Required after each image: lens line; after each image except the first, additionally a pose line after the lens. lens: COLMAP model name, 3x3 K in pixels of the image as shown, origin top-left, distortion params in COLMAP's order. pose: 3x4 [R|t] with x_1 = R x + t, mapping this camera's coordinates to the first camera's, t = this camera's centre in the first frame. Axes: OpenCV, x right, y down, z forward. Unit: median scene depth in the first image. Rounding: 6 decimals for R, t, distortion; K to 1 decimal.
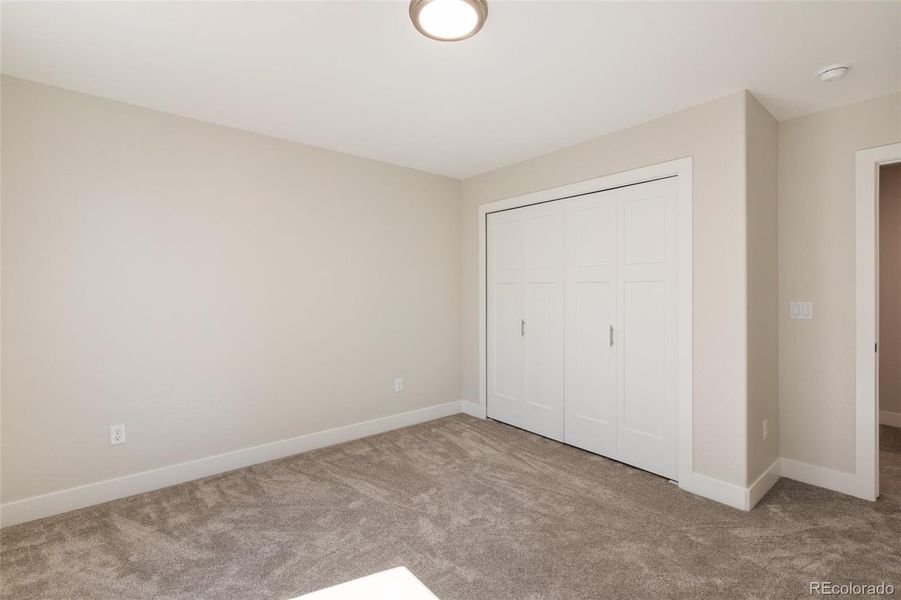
lens RADIAL K [[414.5, 0, 451.8], [0, 414.5, 287.6], [0, 0, 1]] dist [0.001800, -0.000366]
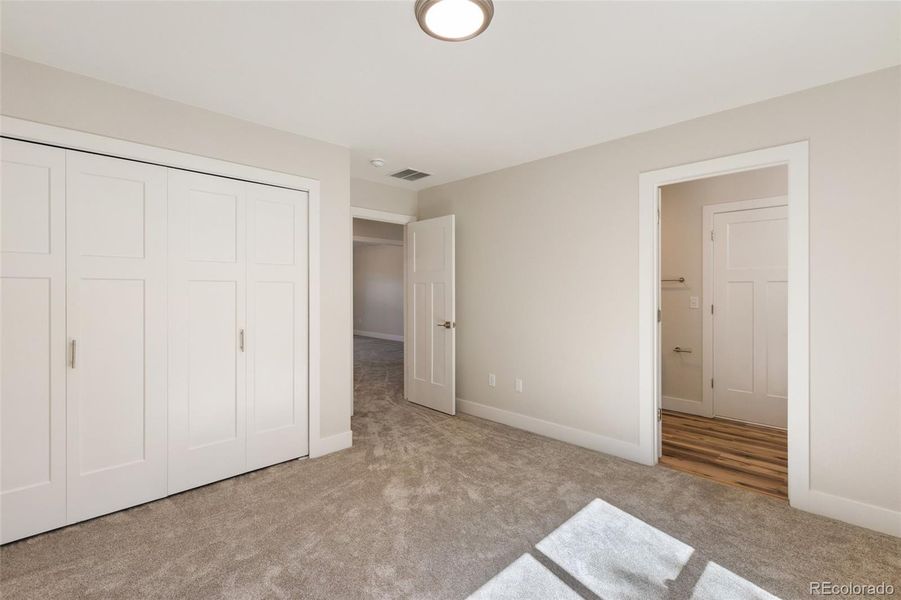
lens RADIAL K [[414.5, 0, 451.8], [0, 414.5, 287.6], [0, 0, 1]] dist [0.001800, -0.000366]
pose [[-0.099839, 0.001194, 0.995003, -0.681946], [-0.011793, 0.999928, -0.002384, -0.004794], [-0.994934, -0.011972, -0.099818, 0.748122]]
